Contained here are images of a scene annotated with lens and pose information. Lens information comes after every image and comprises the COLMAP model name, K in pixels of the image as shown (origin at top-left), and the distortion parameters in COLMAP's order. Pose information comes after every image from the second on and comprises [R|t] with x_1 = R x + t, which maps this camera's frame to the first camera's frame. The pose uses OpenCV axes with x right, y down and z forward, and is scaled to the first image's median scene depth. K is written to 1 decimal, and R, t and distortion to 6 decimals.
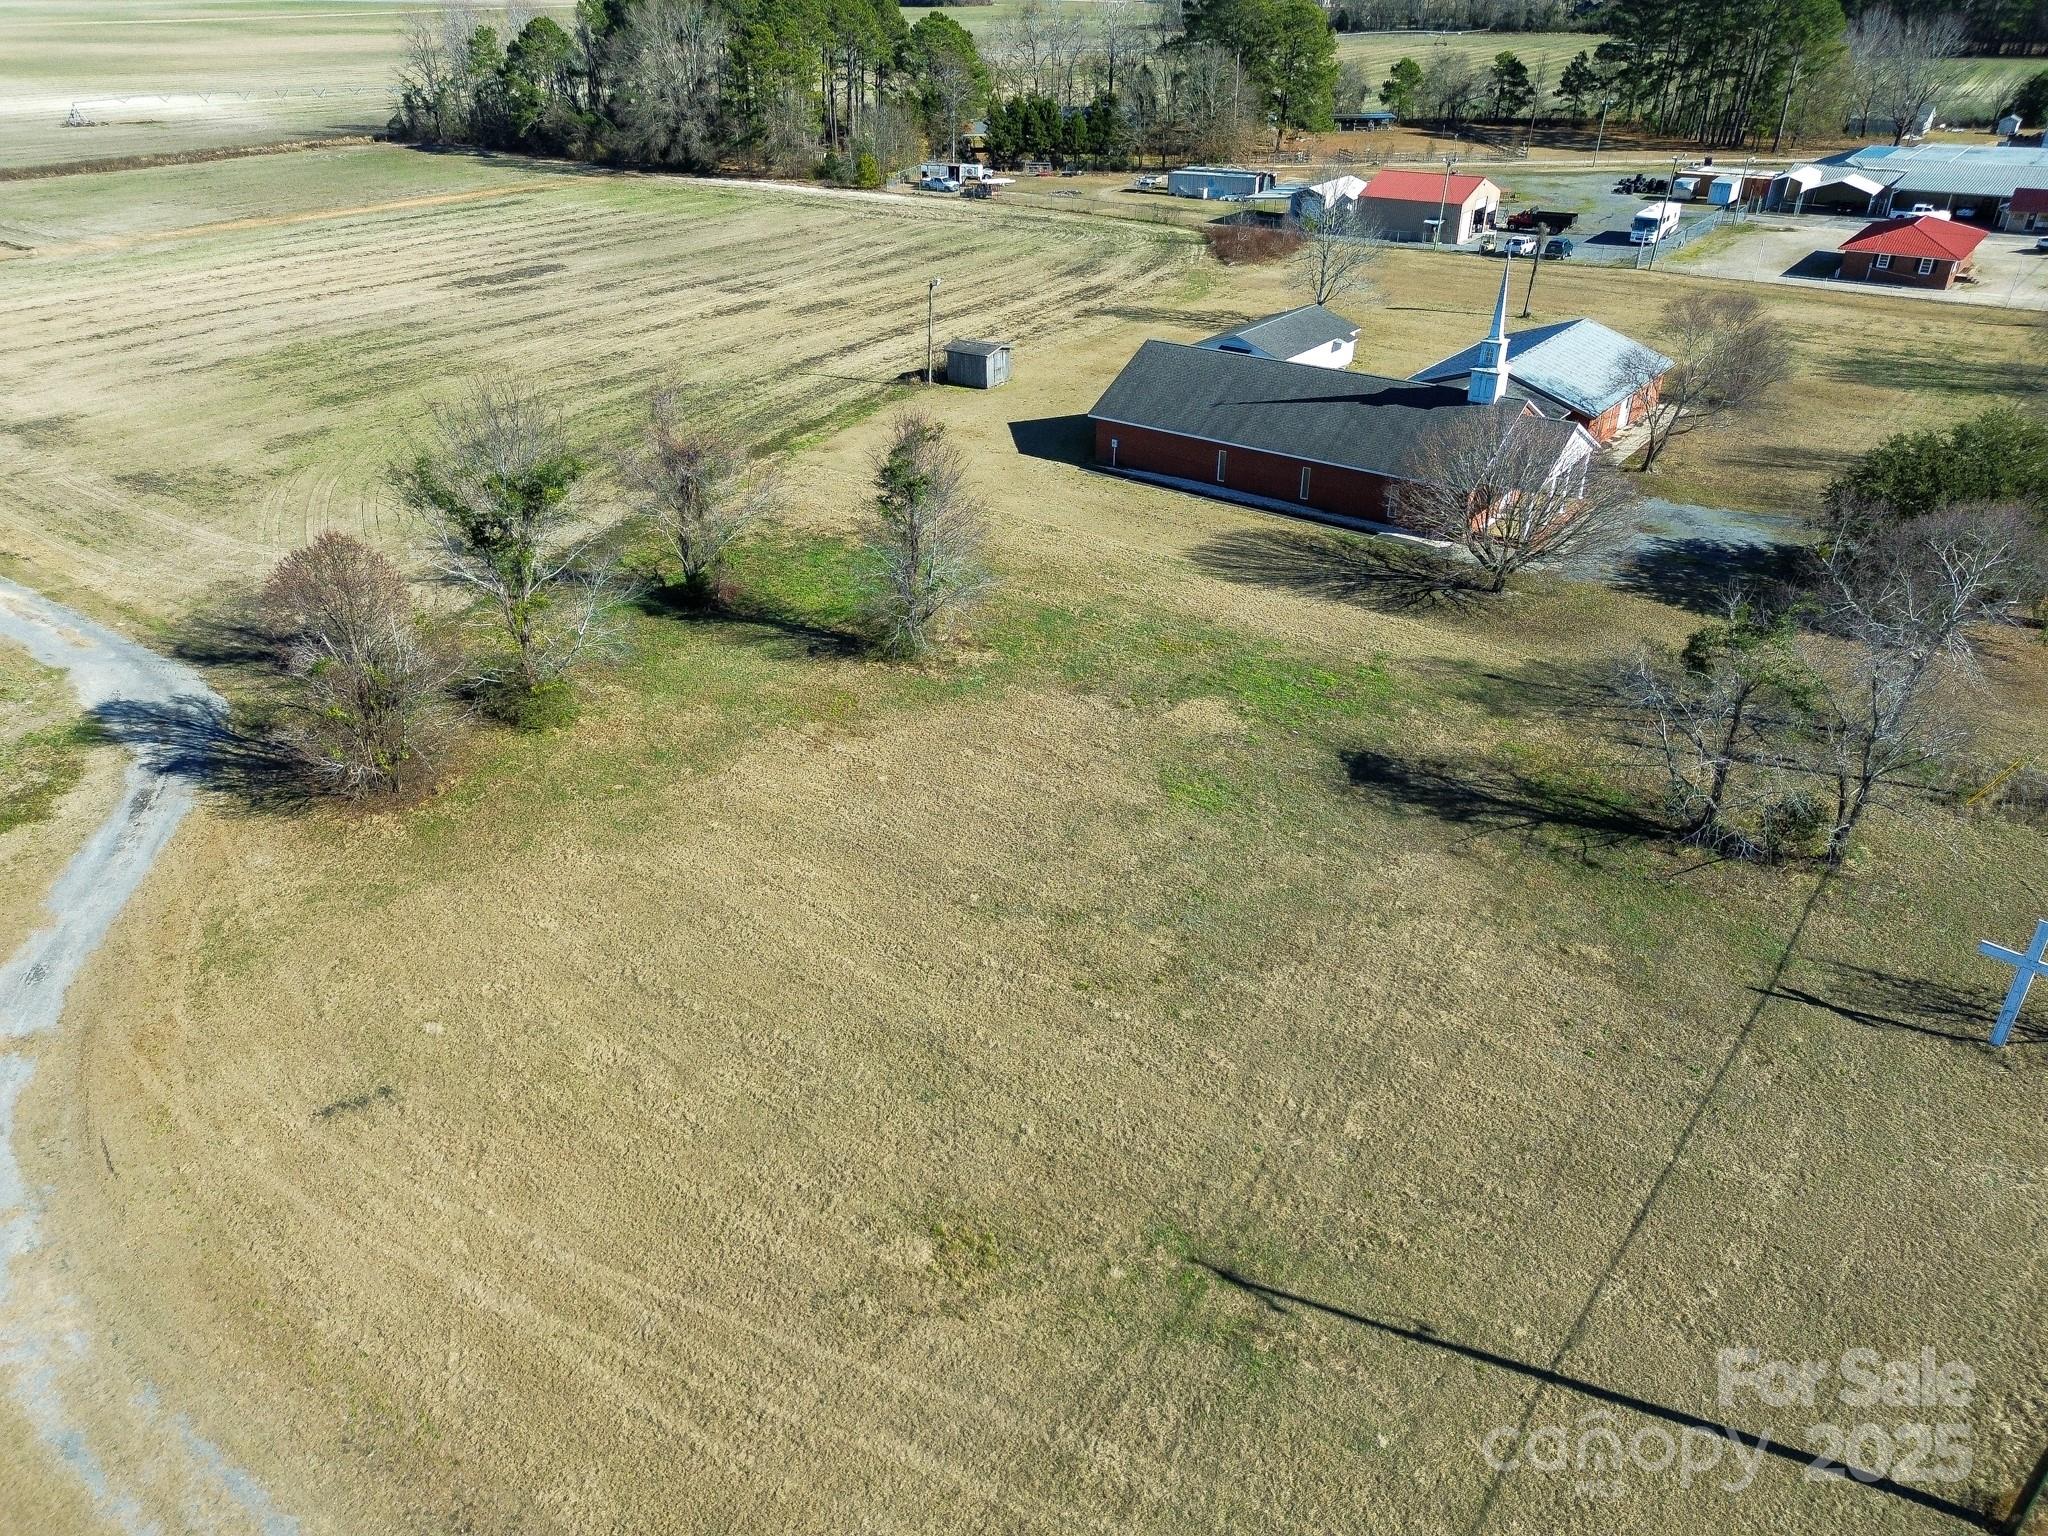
lens RADIAL K [[1438.7, 0, 1024.0], [0, 1438.7, 768.0], [0, 0, 1]] dist [0.065897, -0.060935]
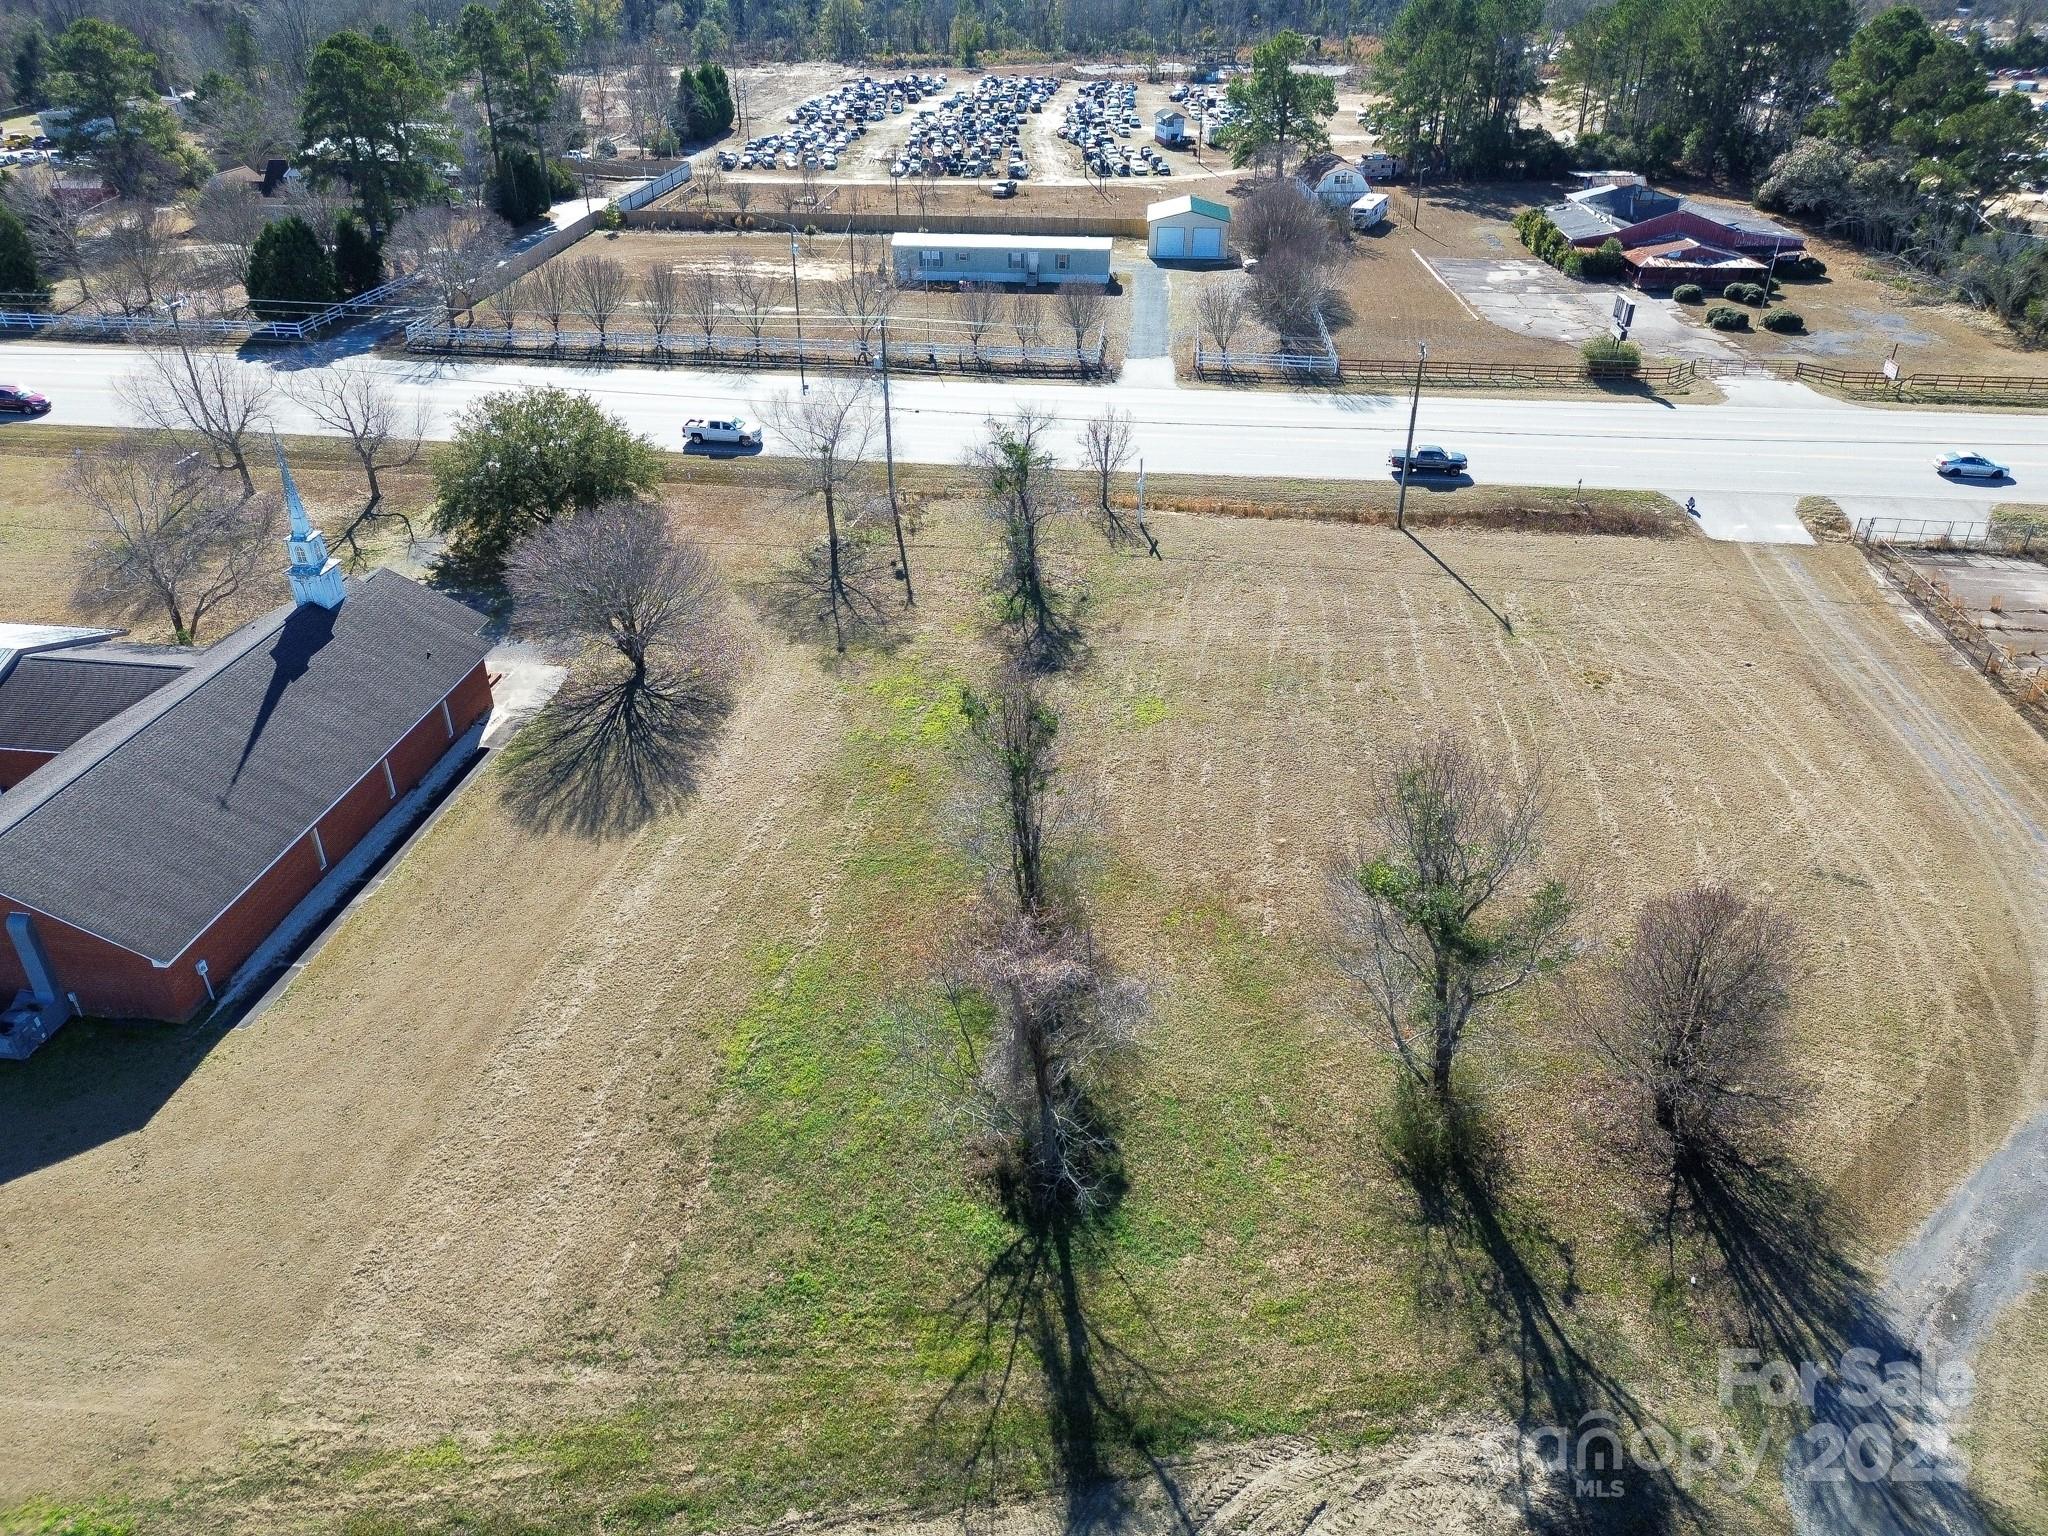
lens RADIAL K [[1438.7, 0, 1024.0], [0, 1438.7, 768.0], [0, 0, 1]] dist [0.065897, -0.060935]
pose [[-0.499634, -0.438404, 0.747107, -0.549025], [0.427573, 0.625271, 0.652853, -0.569327], [-0.753358, 0.645630, -0.124957, 0.868489]]
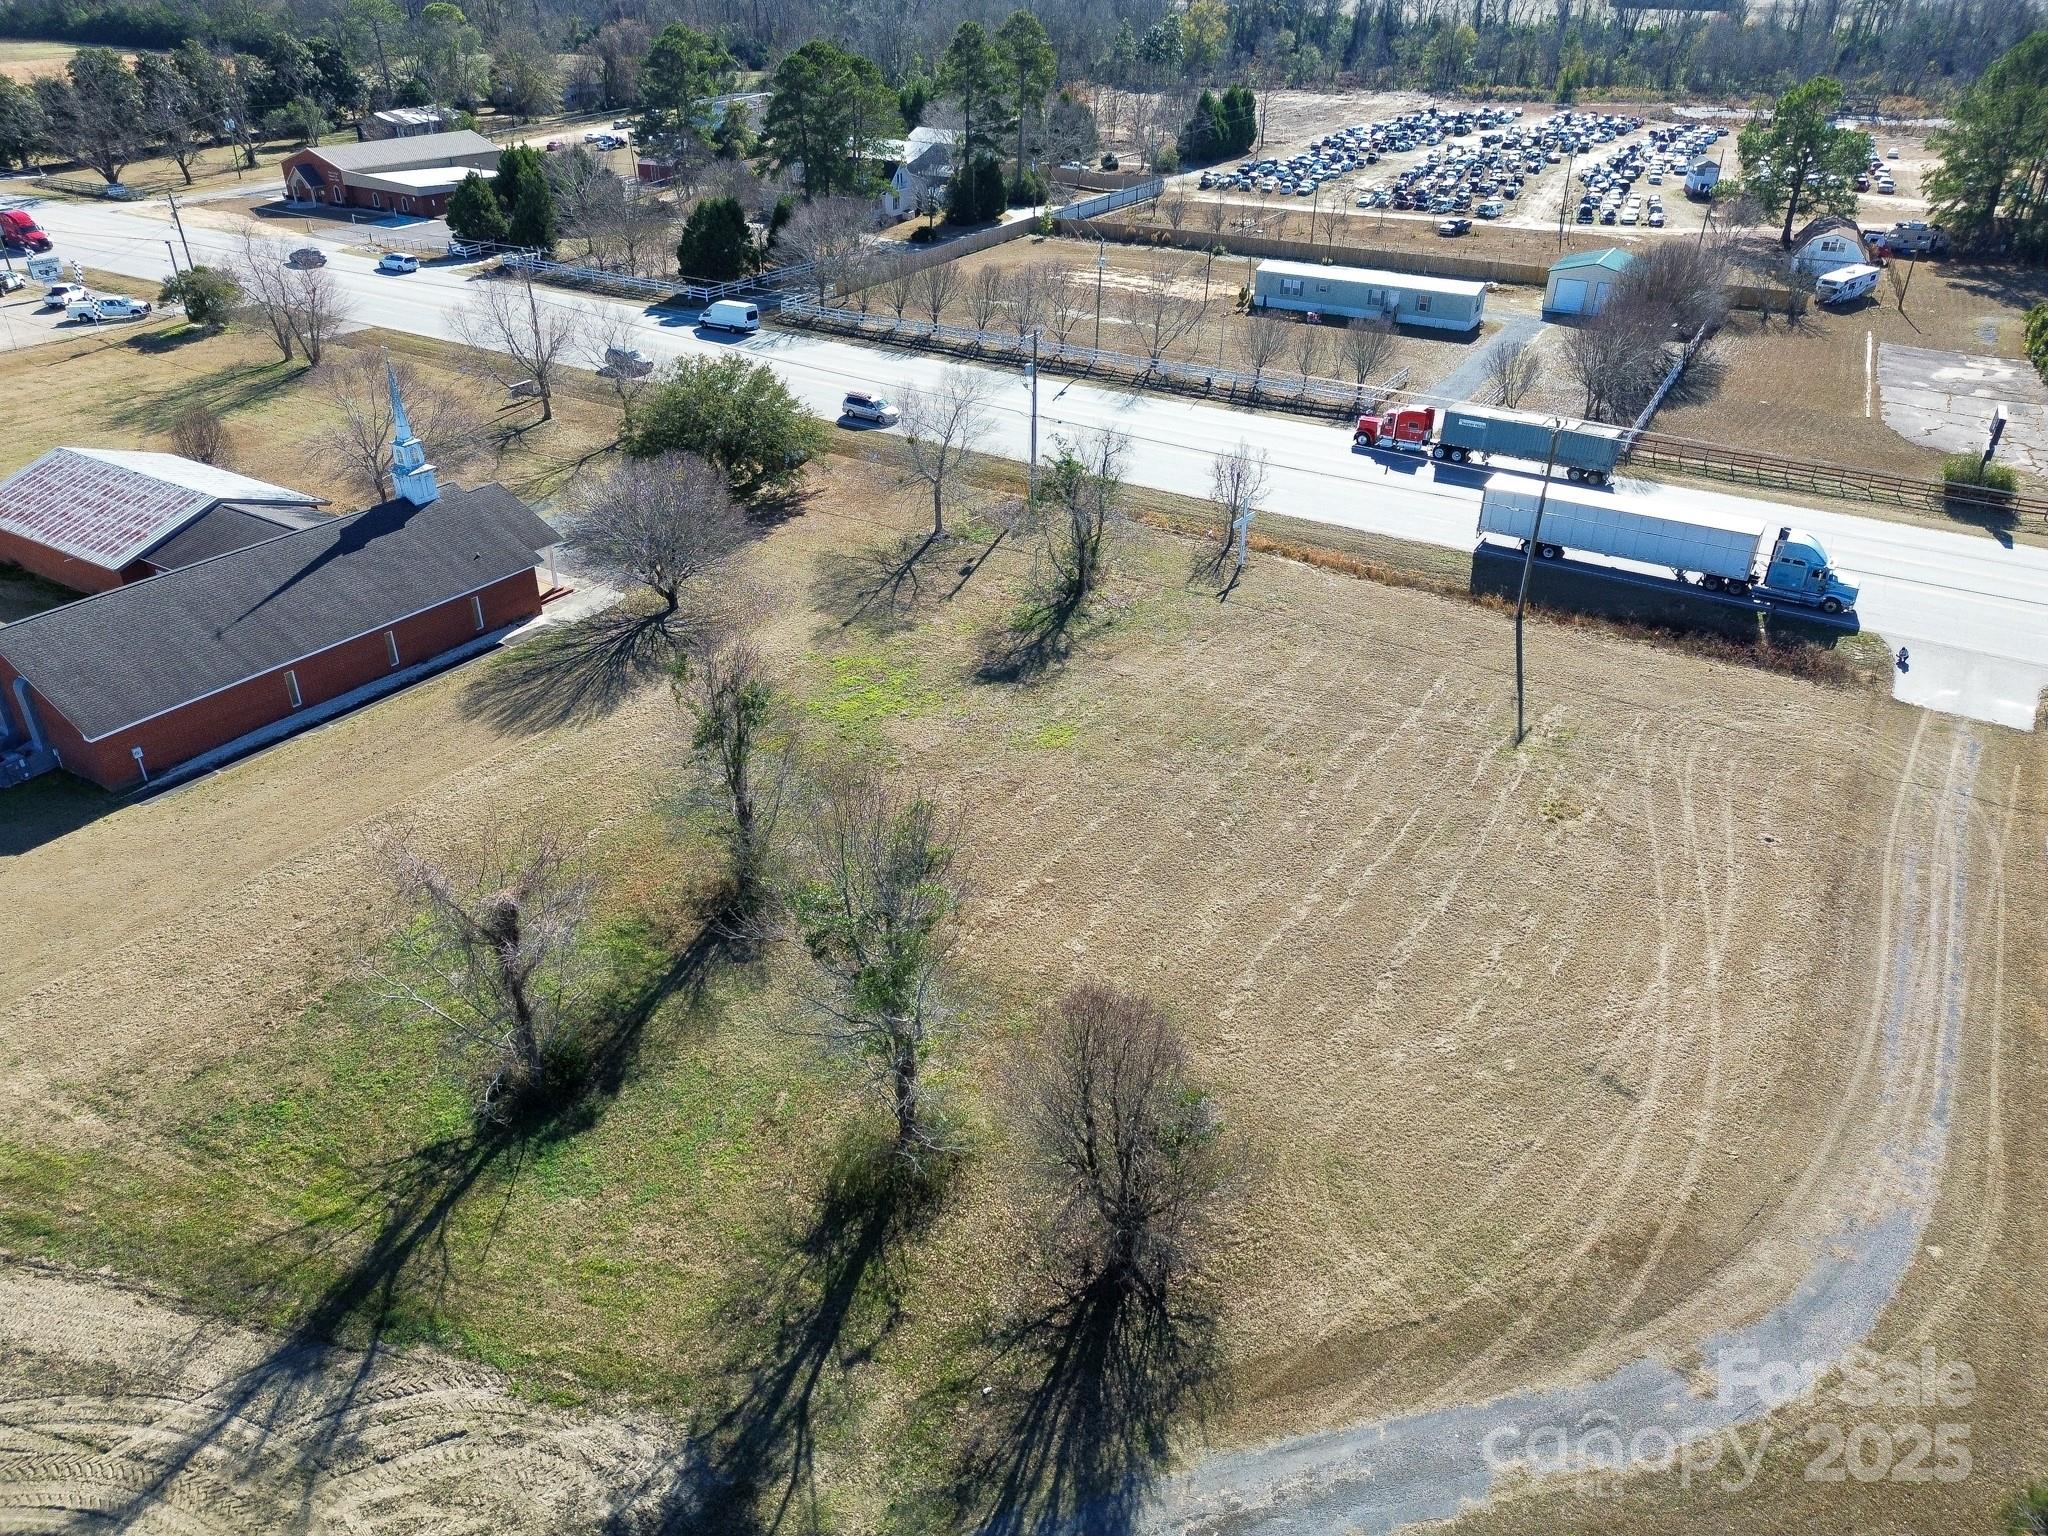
lens RADIAL K [[1444.5, 0, 1026.2], [0, 1444.5, 763.3], [0, 0, 1]] dist [0.060914, -0.051001]
pose [[-0.090837, -0.491265, 0.866261, -0.677716], [0.479993, 0.740553, 0.470307, -0.391925], [-0.872557, 0.458520, 0.168534, 0.555051]]
